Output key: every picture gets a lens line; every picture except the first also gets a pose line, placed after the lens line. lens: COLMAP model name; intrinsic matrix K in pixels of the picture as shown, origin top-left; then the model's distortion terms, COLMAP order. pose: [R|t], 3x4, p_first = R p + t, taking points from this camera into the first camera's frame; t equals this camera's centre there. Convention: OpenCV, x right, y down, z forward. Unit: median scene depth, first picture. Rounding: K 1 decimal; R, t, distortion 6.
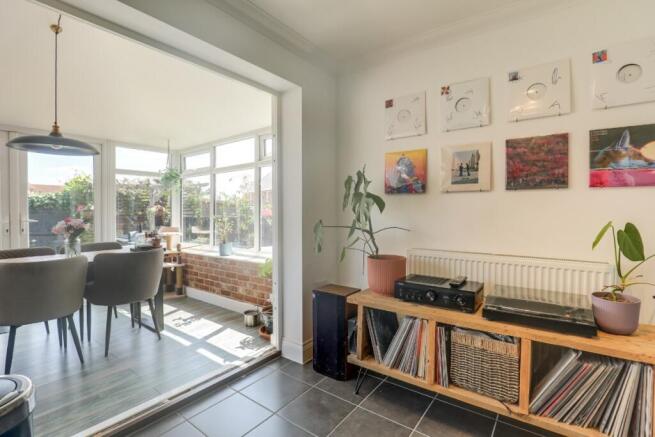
lens RADIAL K [[305.3, 0, 317.5], [0, 305.3, 217.1], [0, 0, 1]] dist [-0.016520, 0.000266]
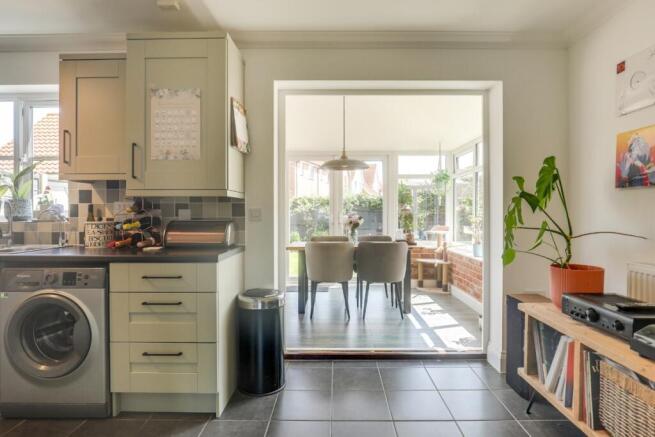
lens RADIAL K [[351.8, 0, 327.5], [0, 351.8, 218.5], [0, 0, 1]] dist [0.001073, 0.000307]
pose [[0.606212, 0.019543, -0.795063, 0.558016], [-0.017759, 0.999781, 0.011034, 0.001899], [0.795105, 0.007430, 0.606427, -0.107577]]
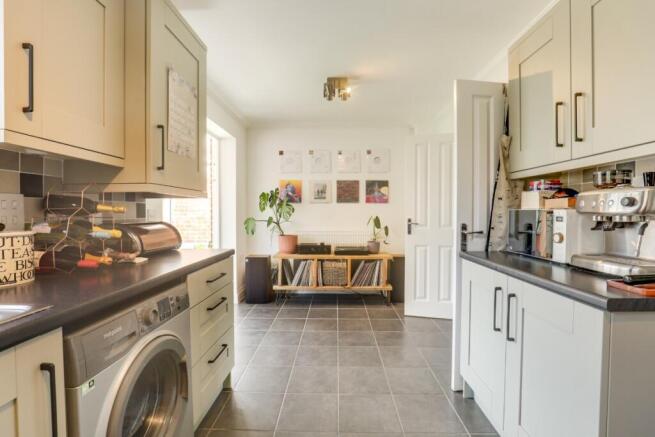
lens RADIAL K [[305.3, 0, 317.5], [0, 305.3, 217.1], [0, 0, 1]] dist [-0.016520, 0.000266]
pose [[0.830497, -0.006190, 0.556989, -0.678810], [0.009781, 0.999946, -0.003473, 0.020865], [-0.556937, 0.008332, 0.830513, -0.709923]]
